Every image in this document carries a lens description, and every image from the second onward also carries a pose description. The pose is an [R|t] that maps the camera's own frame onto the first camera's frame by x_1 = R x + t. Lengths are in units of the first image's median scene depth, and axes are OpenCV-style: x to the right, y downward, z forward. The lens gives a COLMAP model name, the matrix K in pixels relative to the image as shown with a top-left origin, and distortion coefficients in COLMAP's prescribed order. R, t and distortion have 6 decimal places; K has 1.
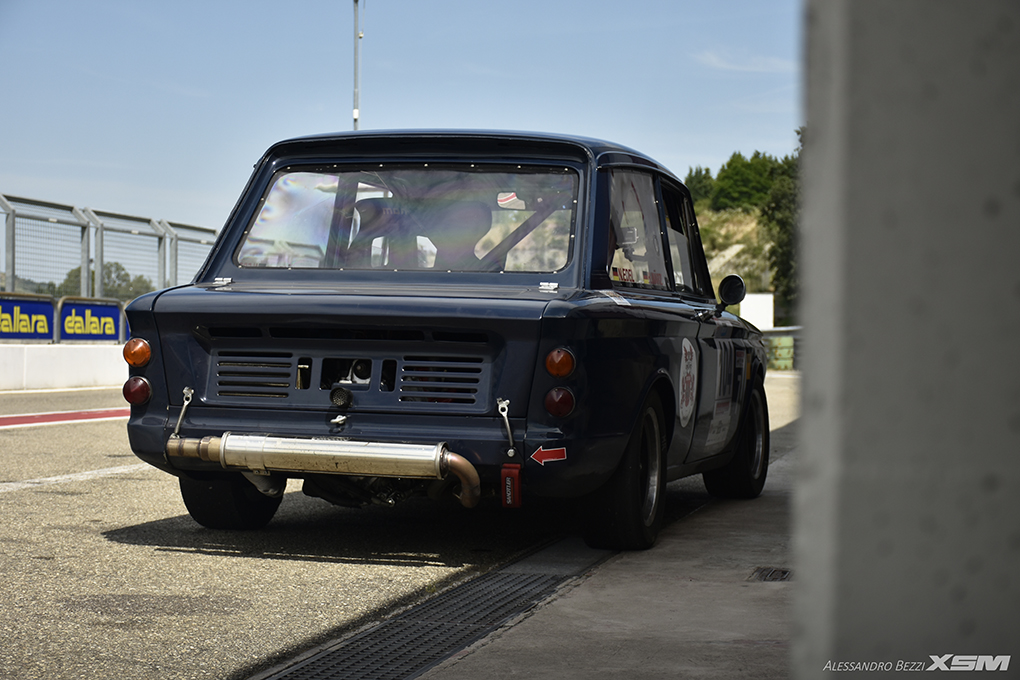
lens RADIAL K [[2101.7, 0, 509.7], [0, 2101.7, 340.1], [0, 0, 1]] dist [-0.066318, 0.000000]
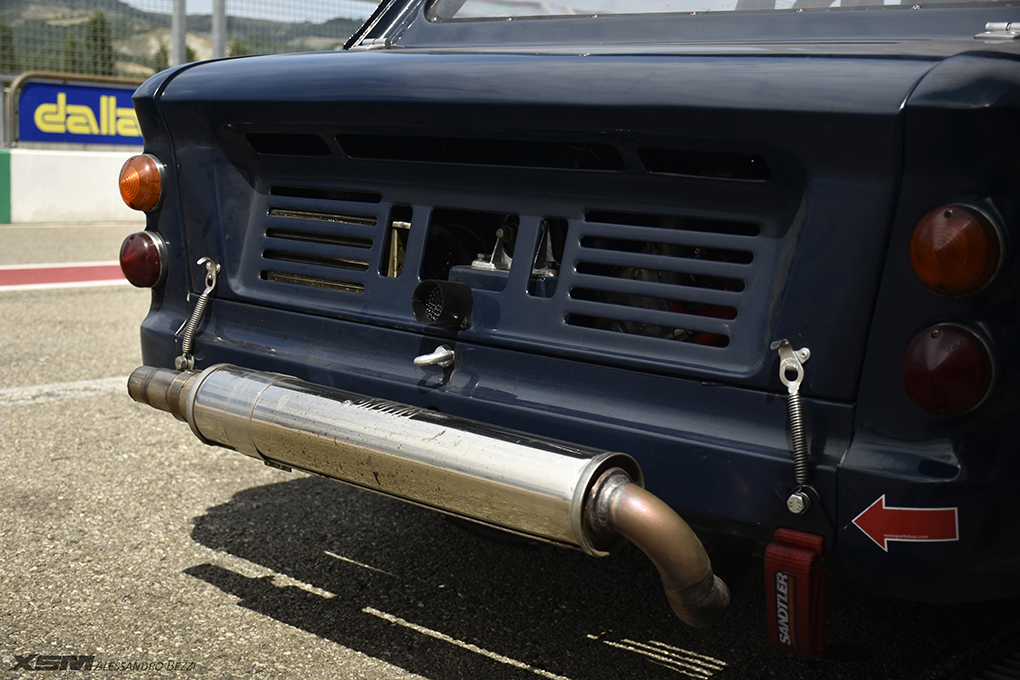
lens RADIAL K [[1527.0, 0, 509.6], [0, 1527.0, 340.0], [0, 0, 1]] dist [0.075871, 0.000000]
pose [[0.800680, 0.086270, -0.592848, 0.109211], [-0.008283, 0.991077, 0.133033, -0.005909], [0.599035, -0.101606, 0.794250, 0.767582]]
